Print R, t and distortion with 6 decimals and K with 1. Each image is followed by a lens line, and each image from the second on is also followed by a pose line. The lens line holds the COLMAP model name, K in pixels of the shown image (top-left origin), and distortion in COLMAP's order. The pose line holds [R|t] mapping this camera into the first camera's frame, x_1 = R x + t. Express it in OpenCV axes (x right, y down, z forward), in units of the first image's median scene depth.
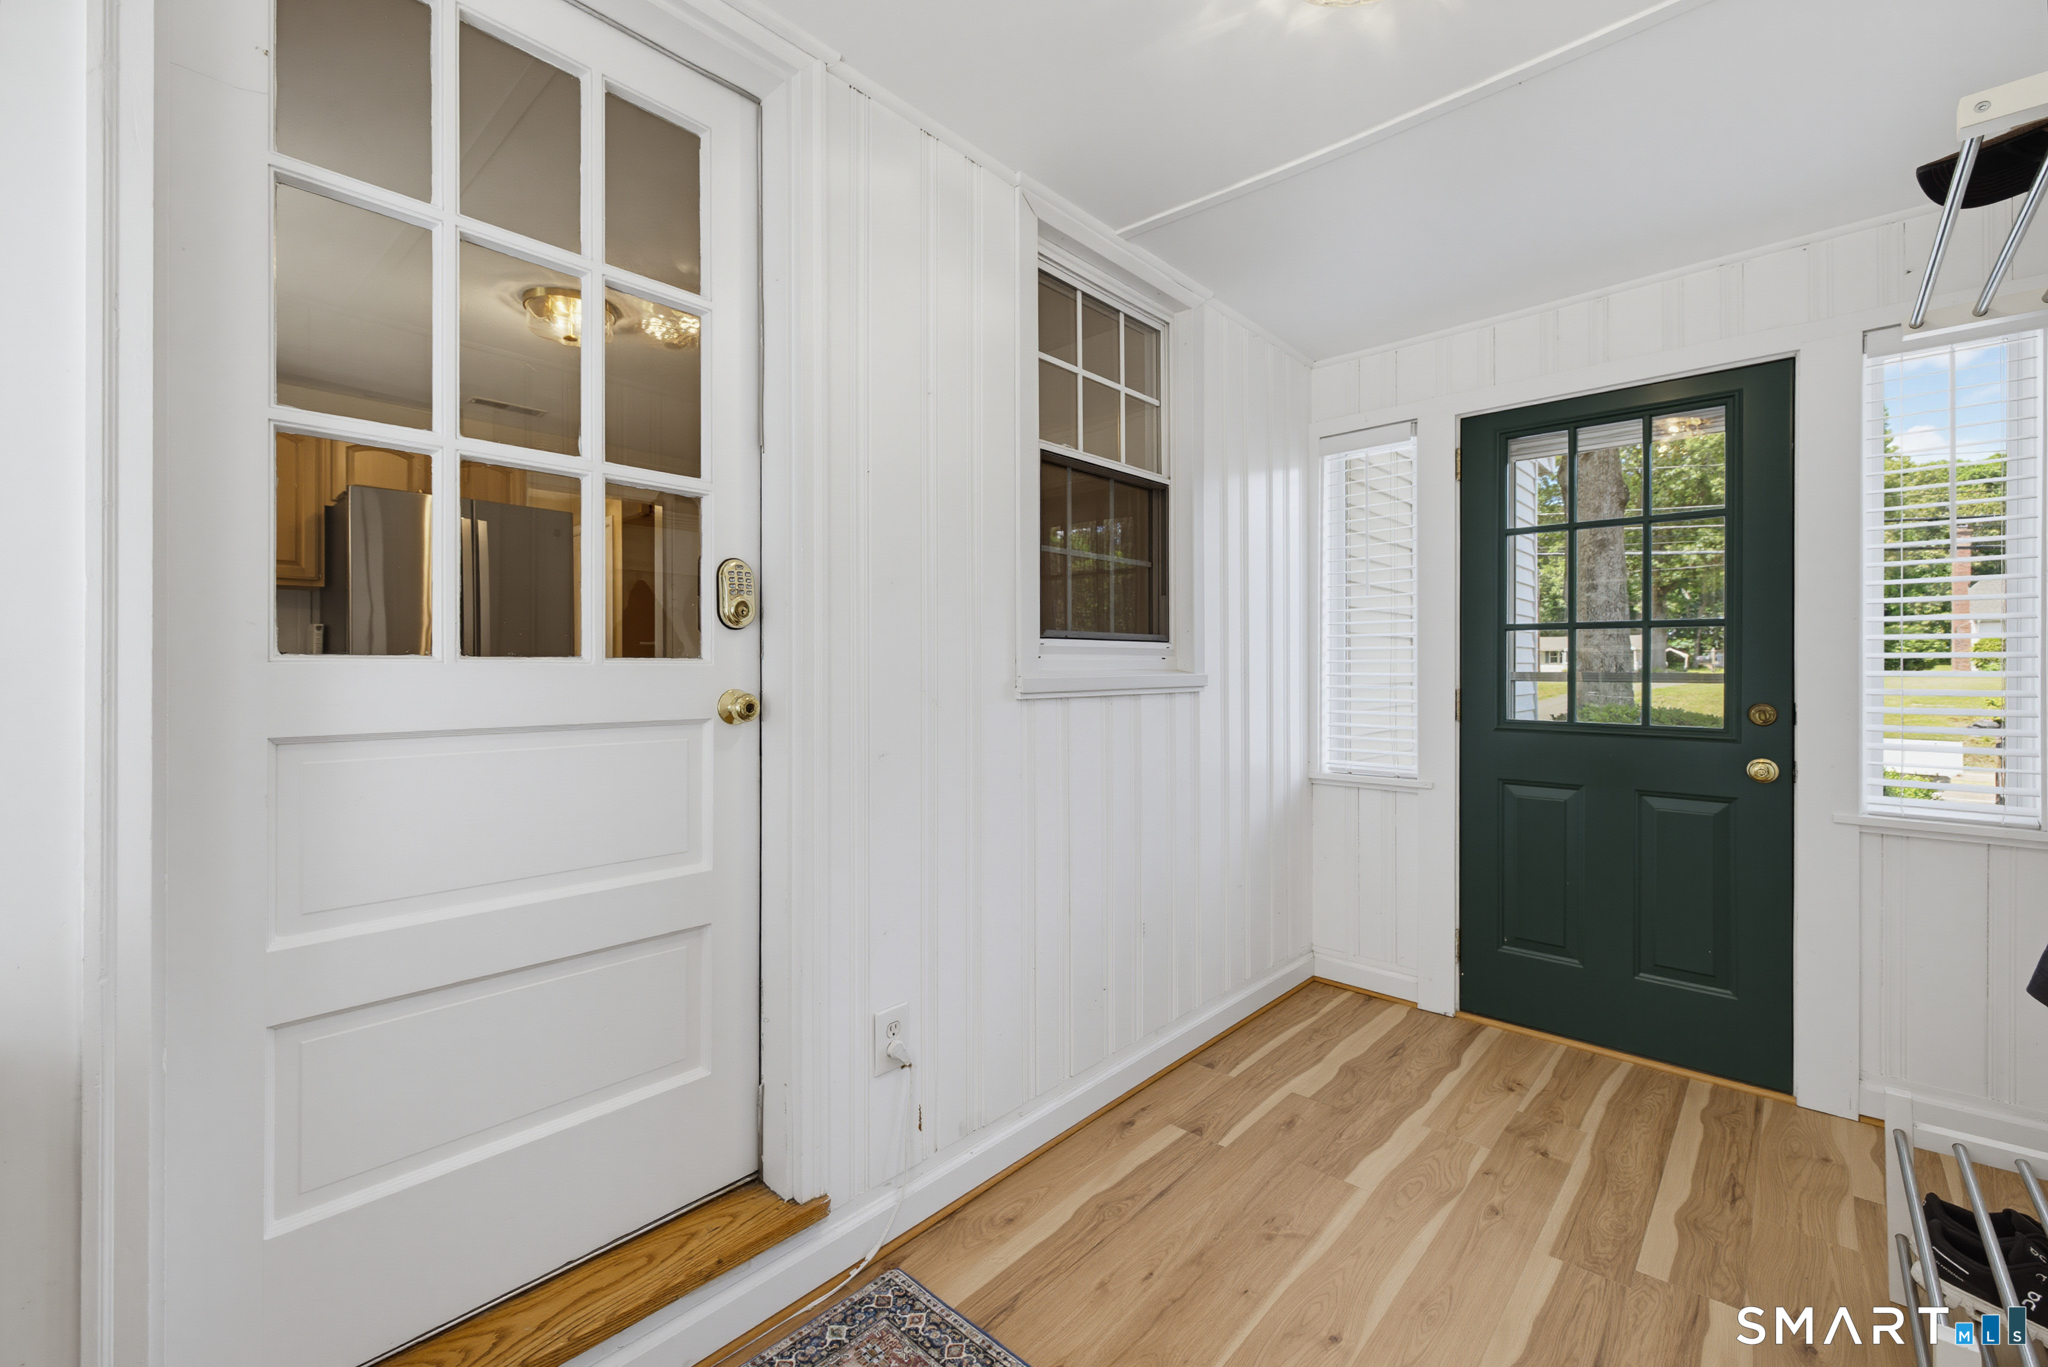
lens RADIAL K [[852.2, 0, 1020.7], [0, 852.2, 670.4], [0, 0, 1]] dist [0.001993, -0.000286]
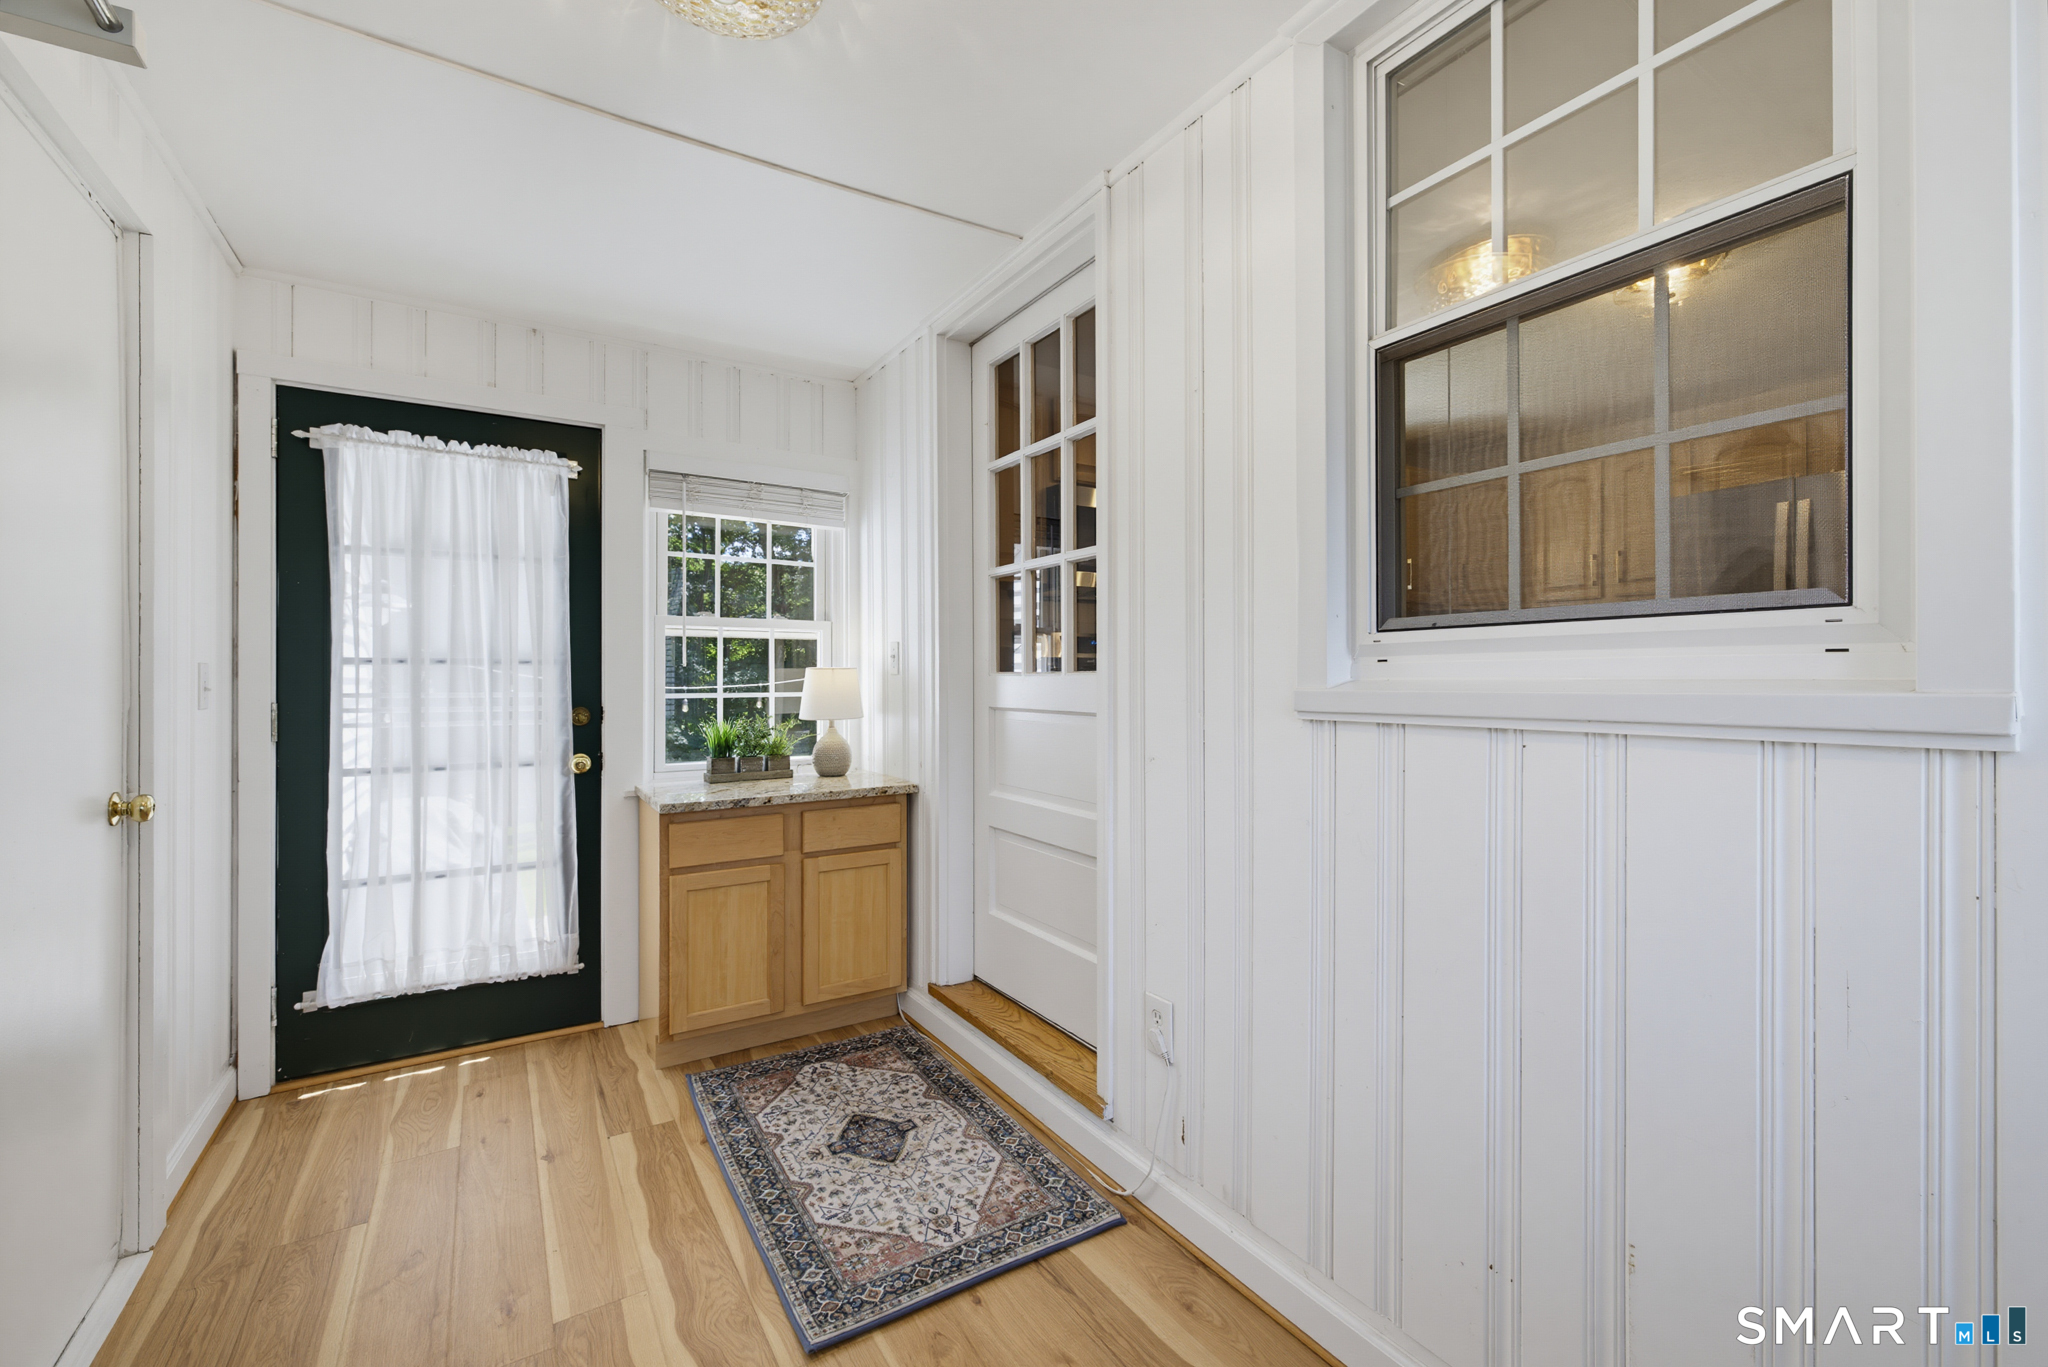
lens RADIAL K [[852.2, 0, 1020.7], [0, 852.2, 670.4], [0, 0, 1]] dist [0.001993, -0.000286]
pose [[-0.265029, -0.003069, -0.964235, 0.925028], [0.003761, 0.999984, -0.004217, -0.008527], [0.964233, -0.004744, -0.265014, 1.121054]]
